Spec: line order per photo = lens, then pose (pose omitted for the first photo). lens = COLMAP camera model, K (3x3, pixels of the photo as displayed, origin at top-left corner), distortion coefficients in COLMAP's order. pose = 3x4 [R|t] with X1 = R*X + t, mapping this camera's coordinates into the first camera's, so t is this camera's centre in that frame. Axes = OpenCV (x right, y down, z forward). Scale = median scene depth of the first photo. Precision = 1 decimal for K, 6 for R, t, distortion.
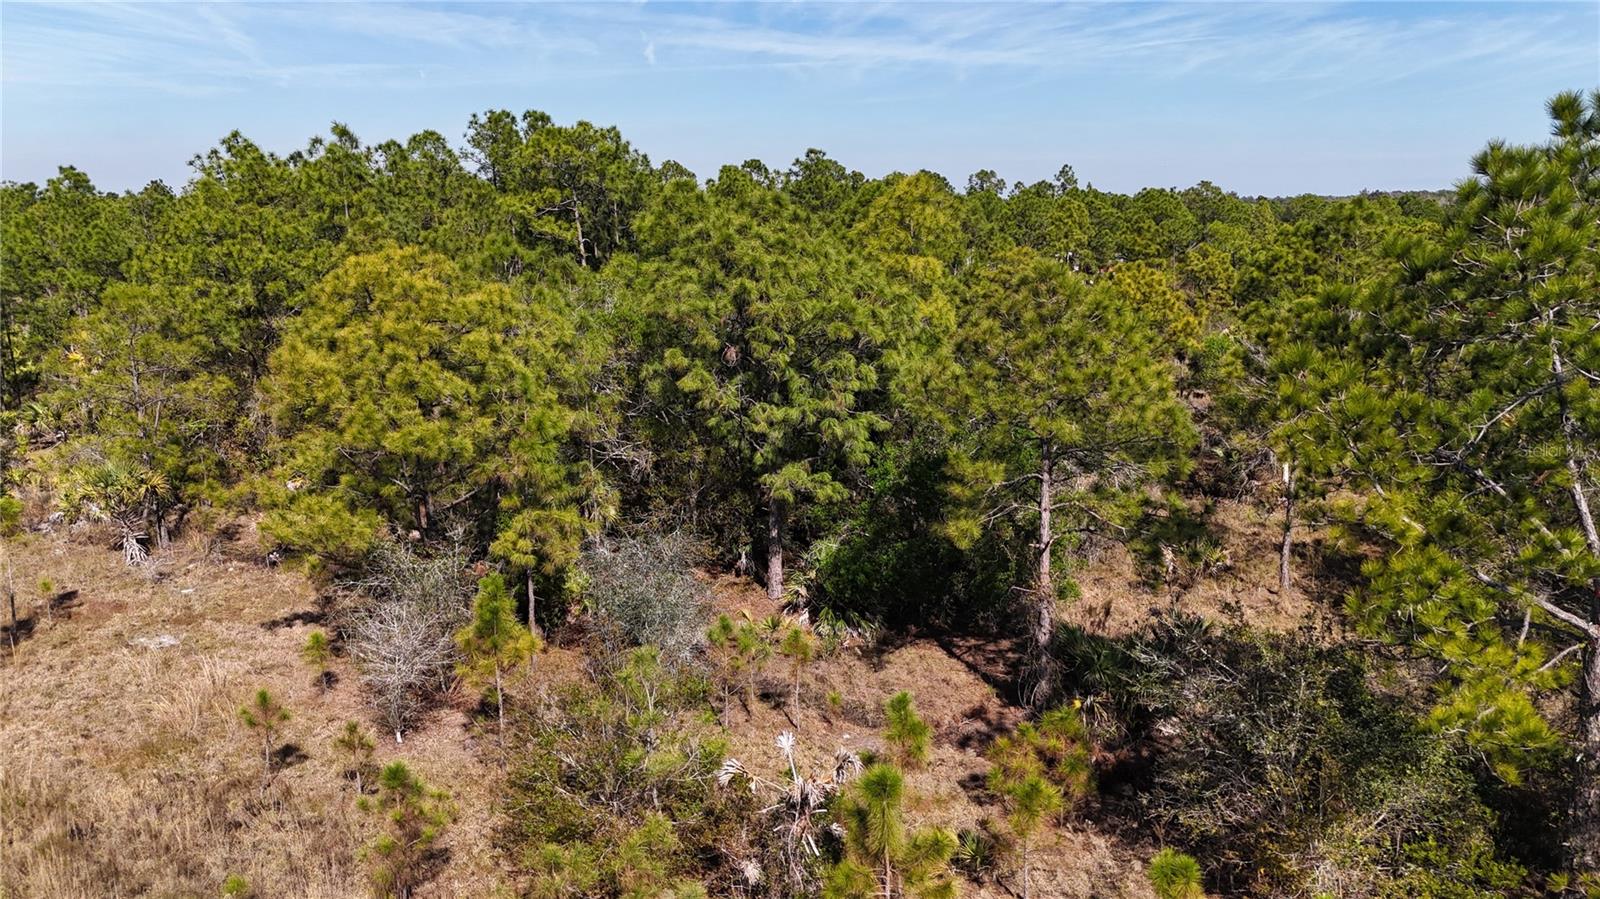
lens RADIAL K [[1181.5, 0, 804.5], [0, 1181.5, 453.5], [0, 0, 1]] dist [0.075281, -0.072005]
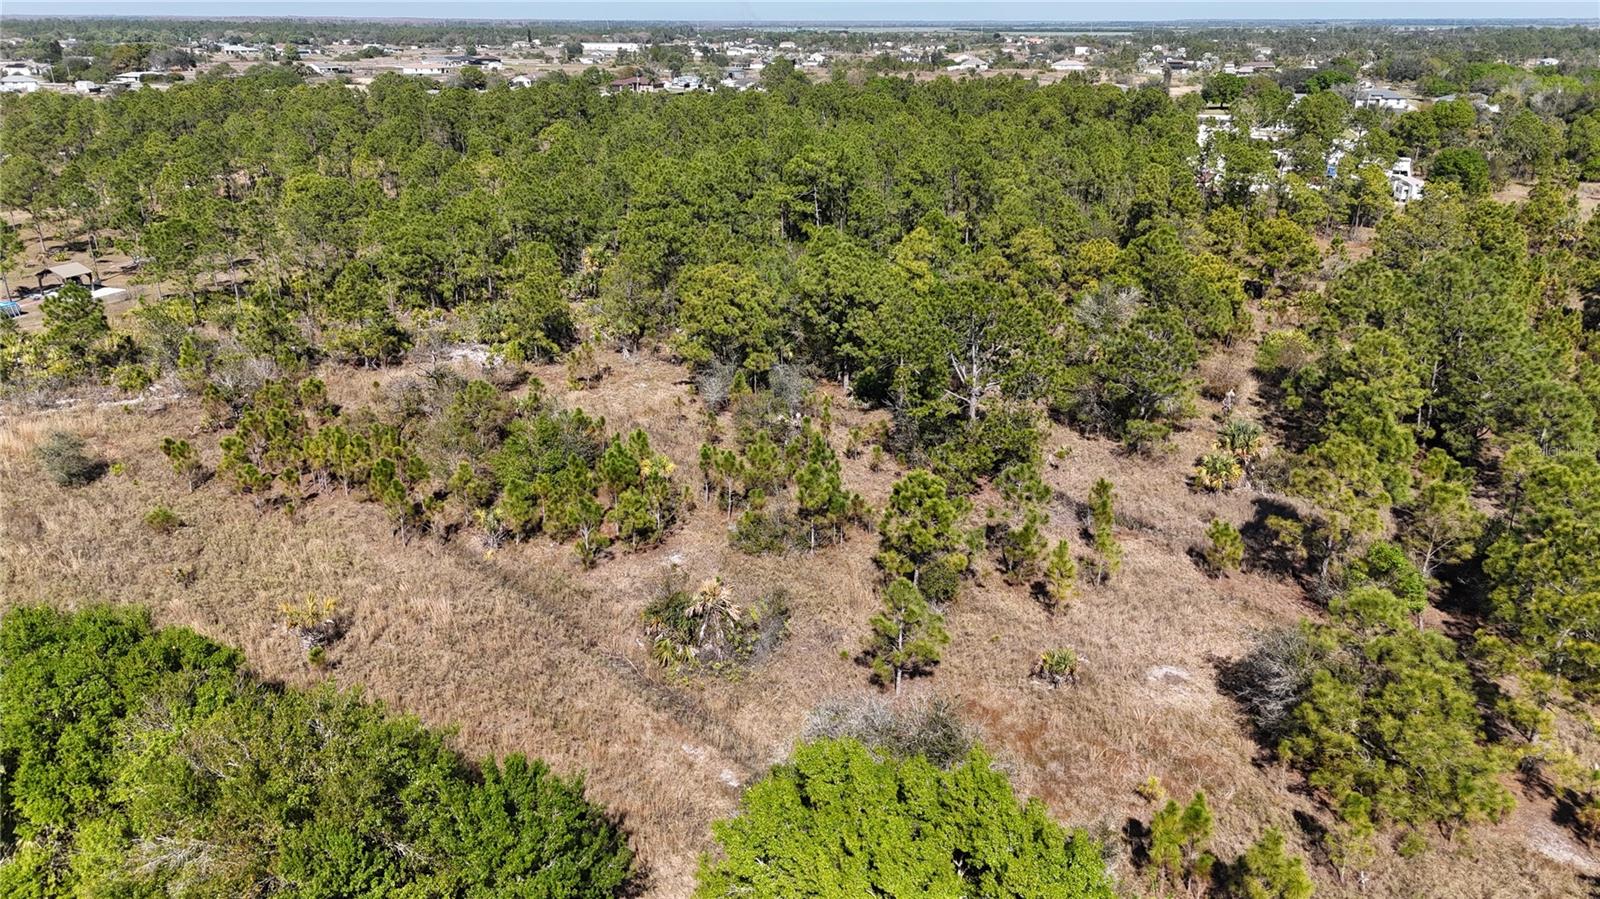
lens RADIAL K [[1181.5, 0, 804.5], [0, 1181.5, 453.5], [0, 0, 1]] dist [0.075281, -0.072005]
pose [[0.961236, 0.100458, -0.256777, 0.657061], [-0.063219, 0.986756, 0.149385, -0.149343], [0.268383, -0.127361, 0.954856, -1.806620]]
